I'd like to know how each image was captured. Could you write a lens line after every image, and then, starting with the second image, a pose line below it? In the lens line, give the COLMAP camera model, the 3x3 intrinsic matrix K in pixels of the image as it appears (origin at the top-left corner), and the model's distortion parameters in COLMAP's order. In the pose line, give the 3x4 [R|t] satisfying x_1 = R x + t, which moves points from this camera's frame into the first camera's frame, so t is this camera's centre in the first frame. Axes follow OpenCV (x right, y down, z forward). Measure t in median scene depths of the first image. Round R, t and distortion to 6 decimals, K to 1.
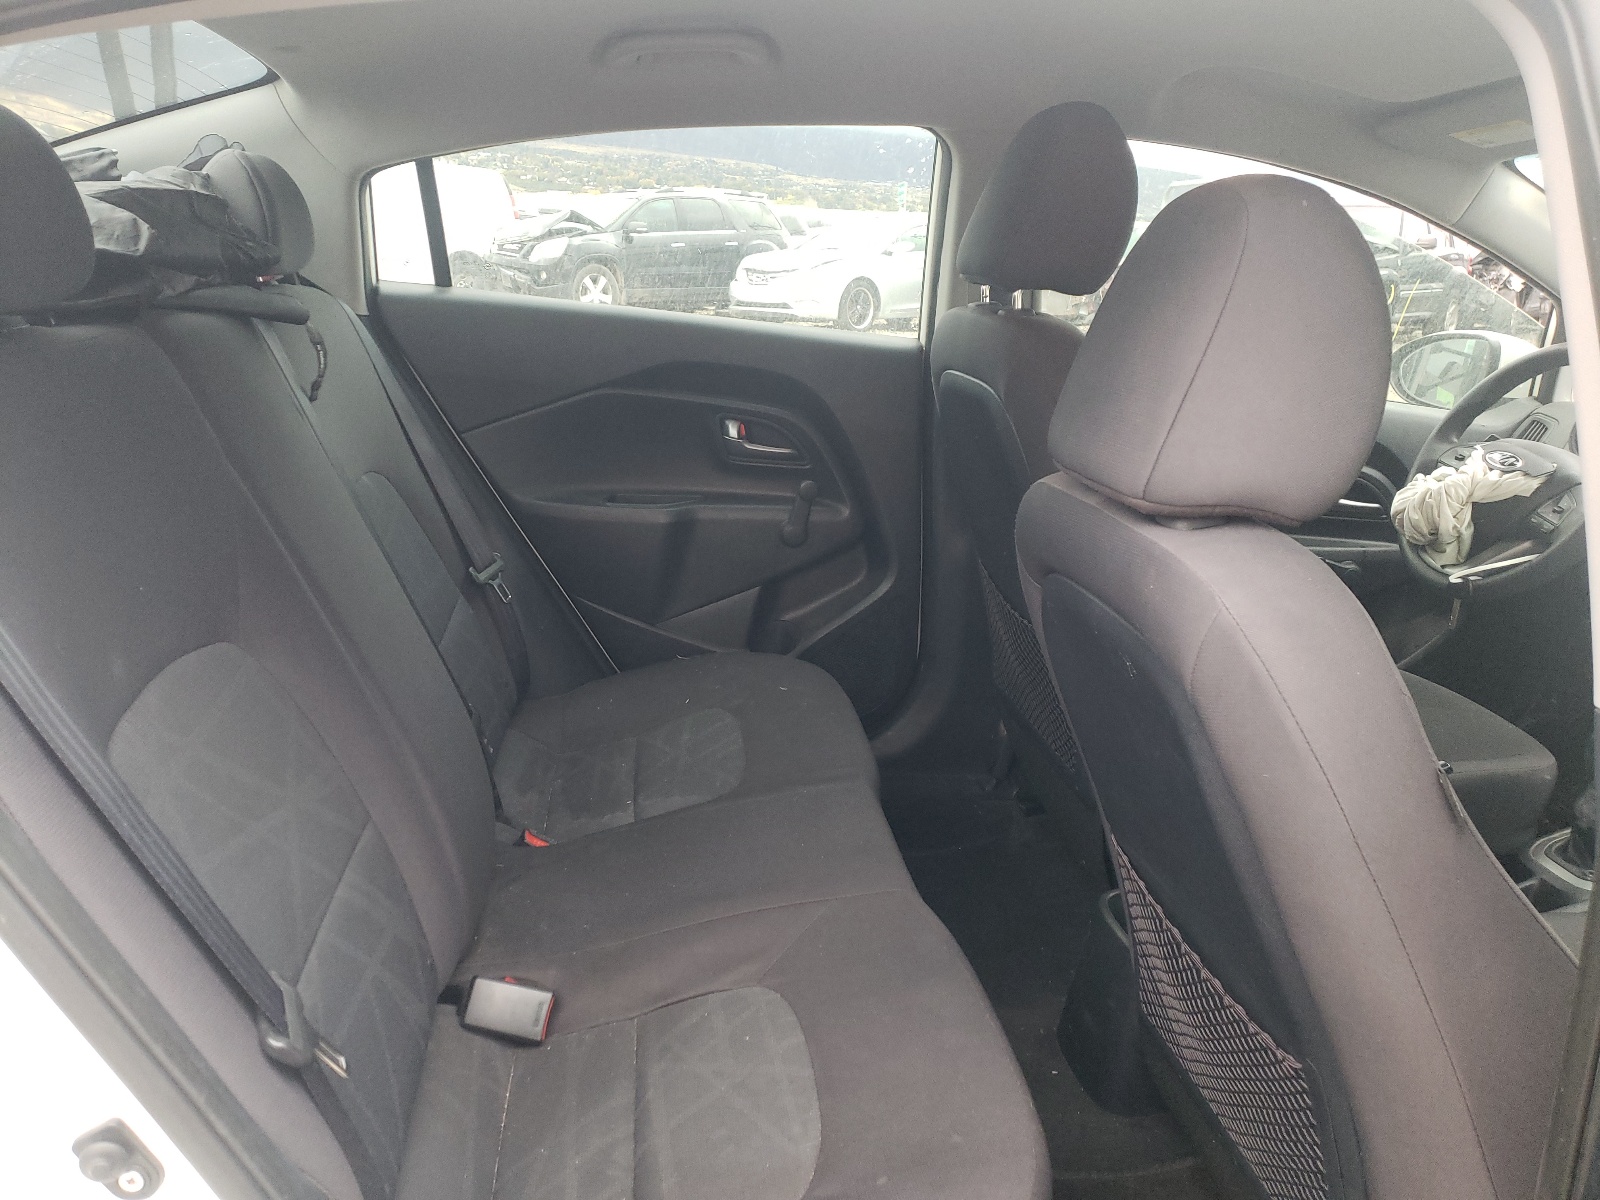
lens RADIAL K [[1203.4, 0, 800.5], [0, 1203.4, 600.8], [0, 0, 1]] dist [0.004802, -0.001165]
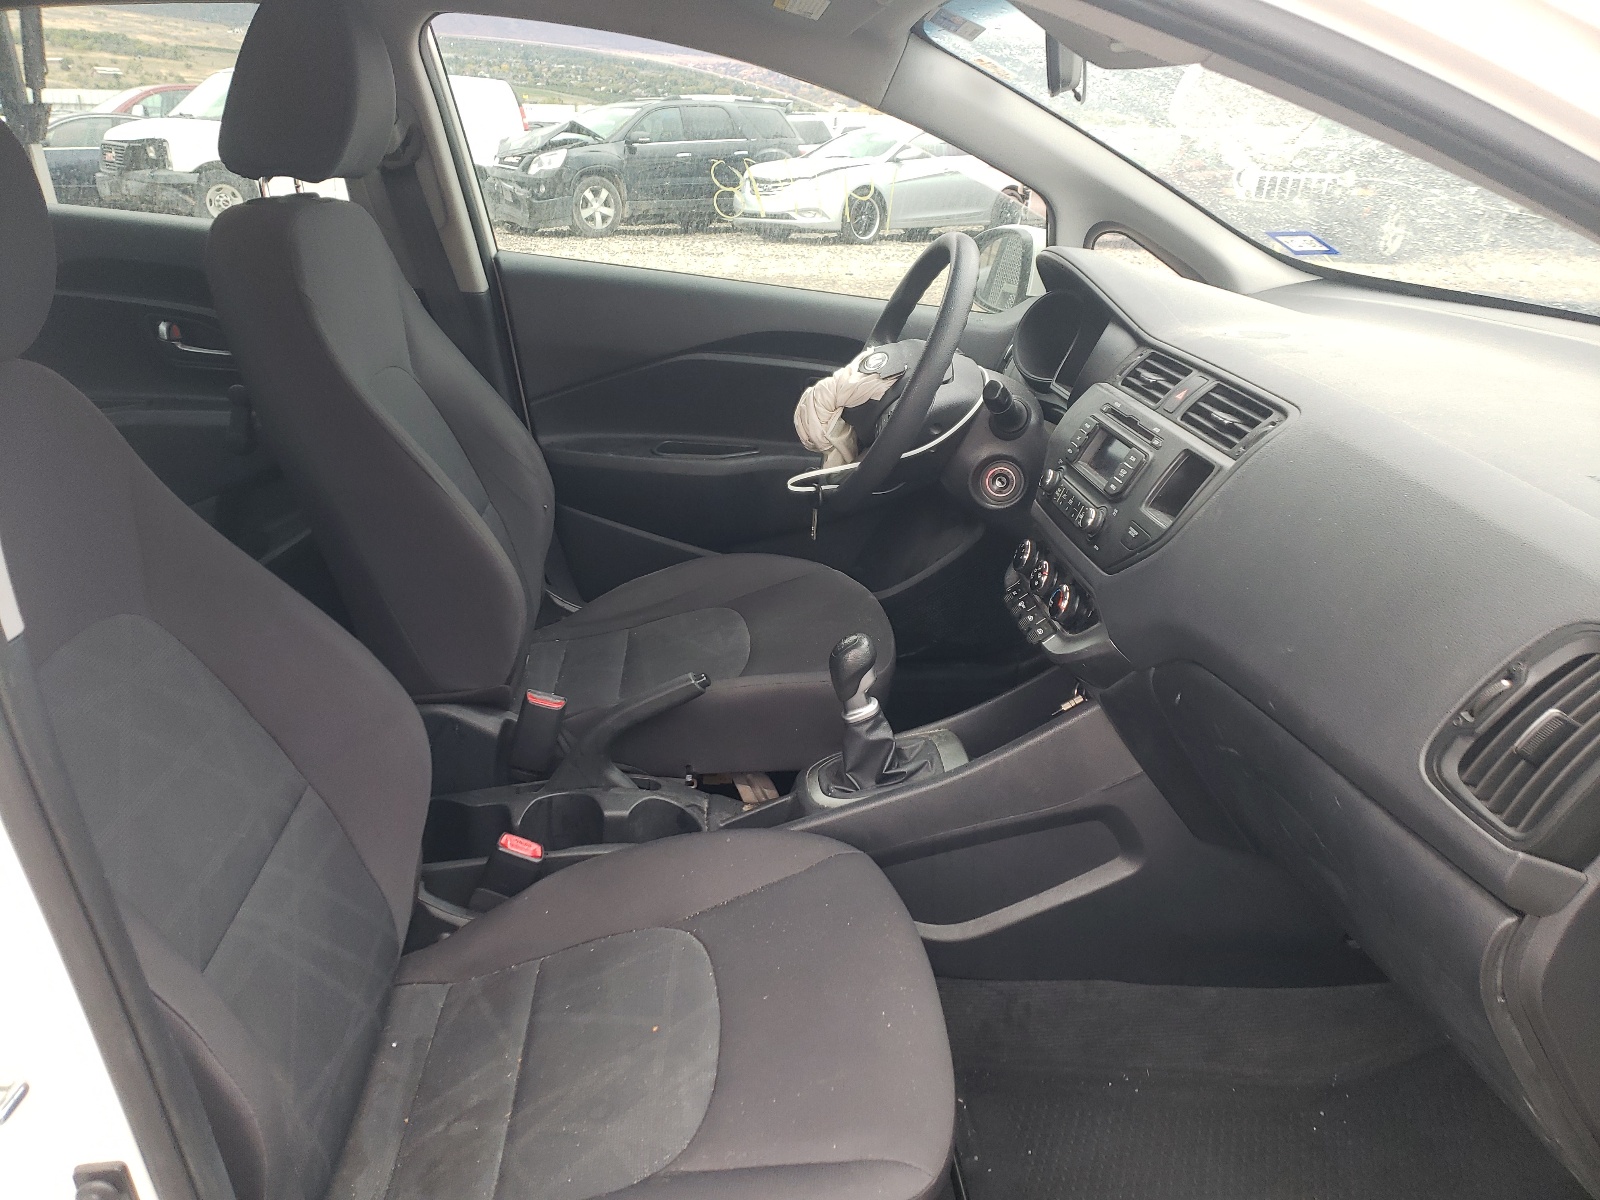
lens RADIAL K [[1203.4, 0, 803.2], [0, 1203.4, 605.8], [0, 0, 1]] dist [0.004802, -0.001165]
pose [[0.994137, 0.021673, -0.105936, 0.111491], [-0.014254, 0.997424, 0.070296, 0.001350], [0.107187, -0.068374, 0.991885, 0.009481]]
